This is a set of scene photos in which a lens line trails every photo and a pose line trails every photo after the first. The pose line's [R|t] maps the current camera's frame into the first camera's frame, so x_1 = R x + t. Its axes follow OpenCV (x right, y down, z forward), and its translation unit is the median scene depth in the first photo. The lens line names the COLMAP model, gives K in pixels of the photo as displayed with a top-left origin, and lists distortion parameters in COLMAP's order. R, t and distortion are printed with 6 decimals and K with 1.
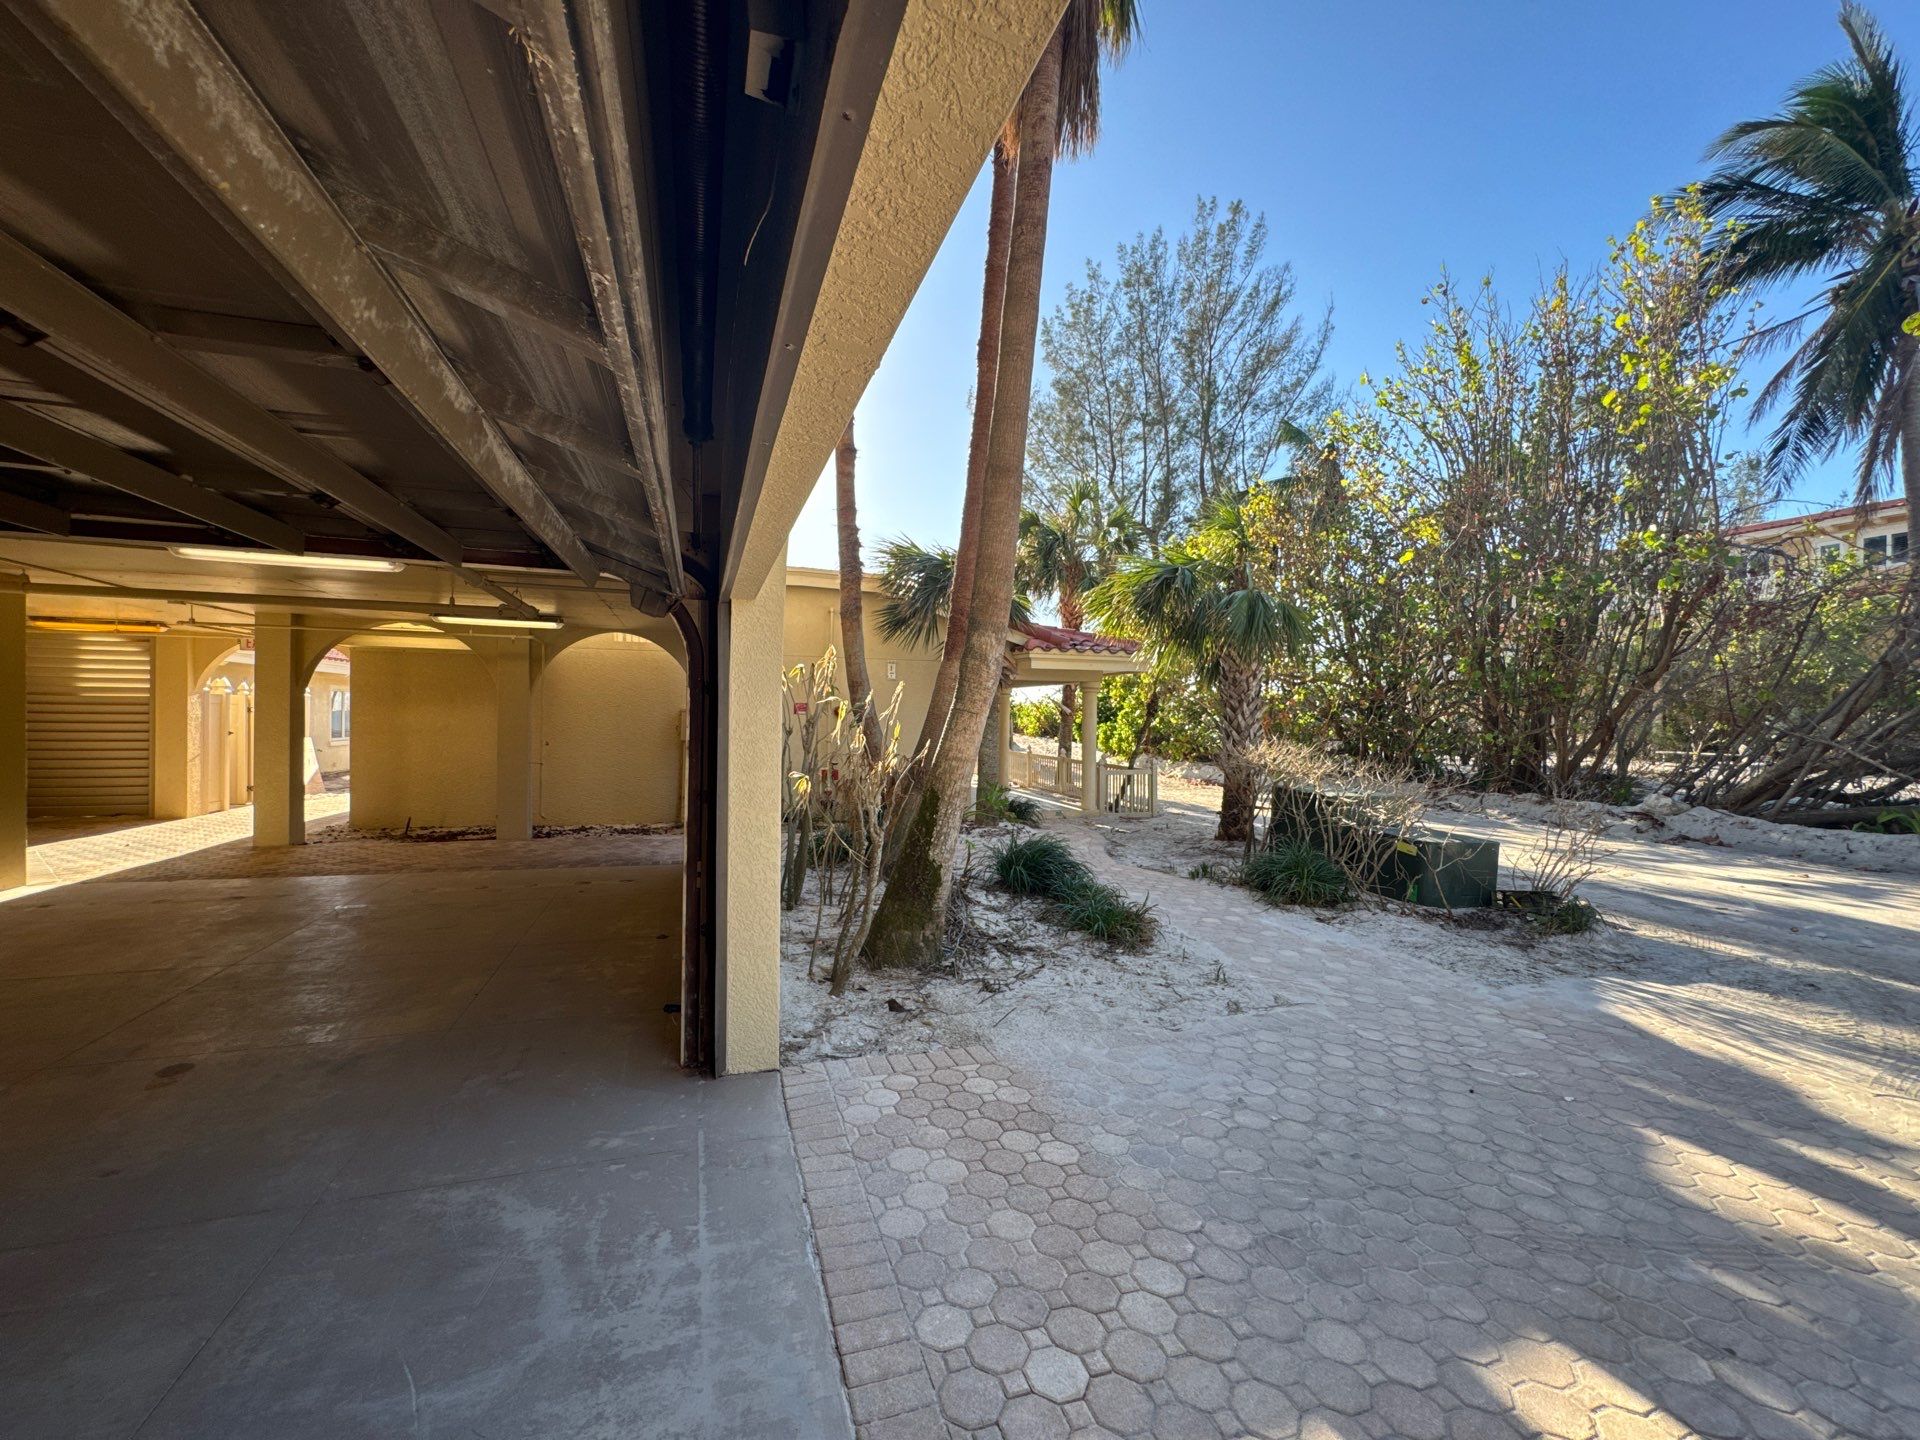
lens RADIAL K [[765.4, 0, 960.5], [0, 765.4, 722.1], [0, 0, 1]] dist [-0.004569, 0.001037]
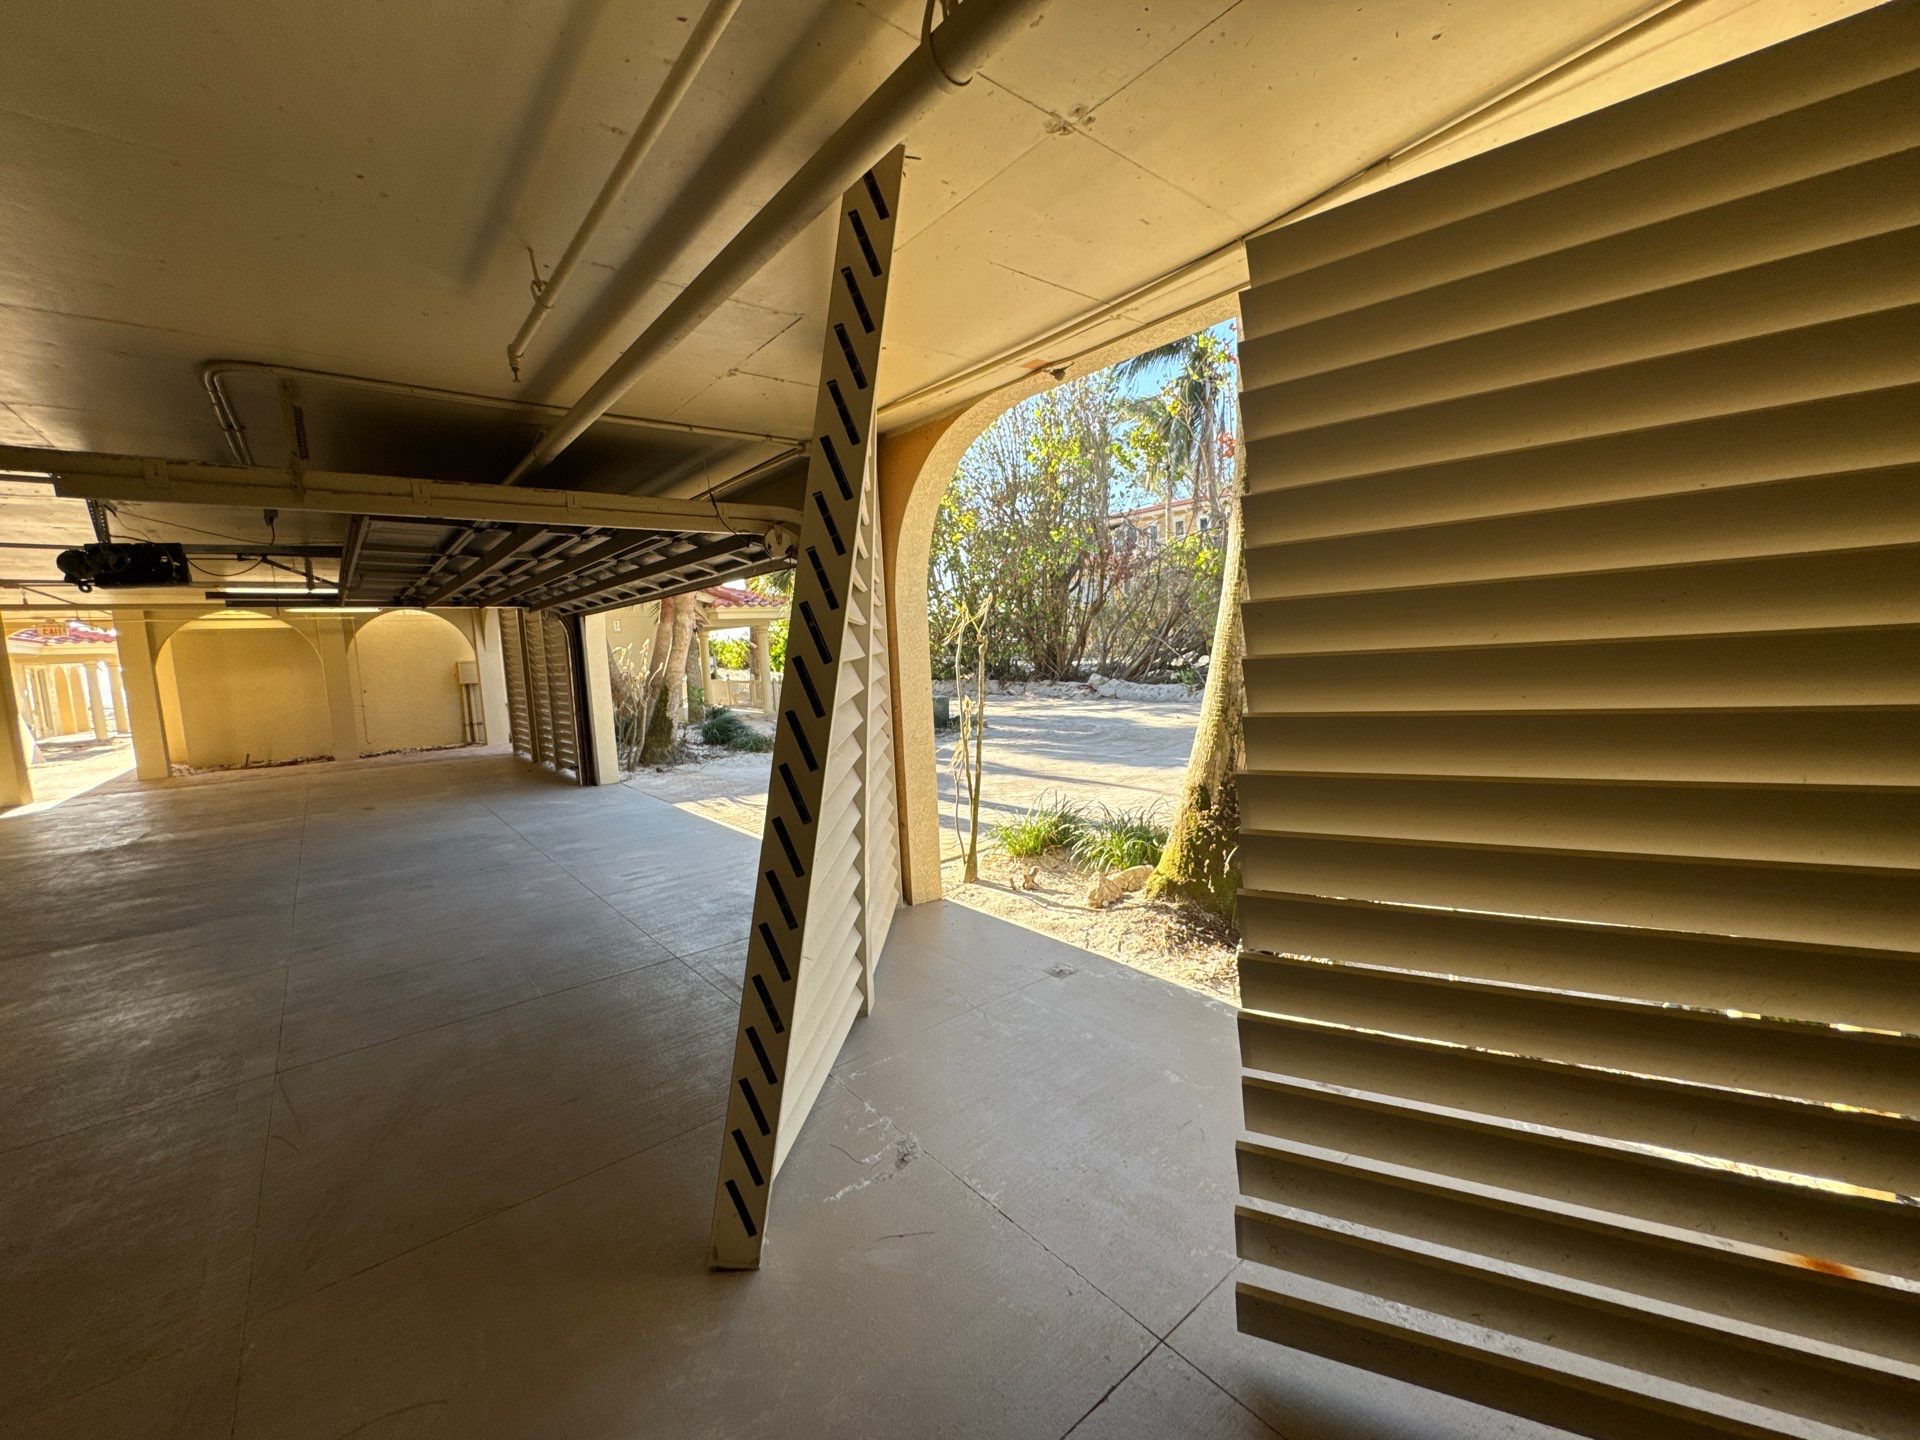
lens RADIAL K [[765.4, 0, 958.1], [0, 765.4, 711.2], [0, 0, 1]] dist [-0.004569, 0.001037]
pose [[0.931623, -0.089027, 0.352353, -0.014274], [0.062925, 0.994403, 0.084874, 0.011195], [-0.357937, -0.056898, 0.932011, -0.607050]]
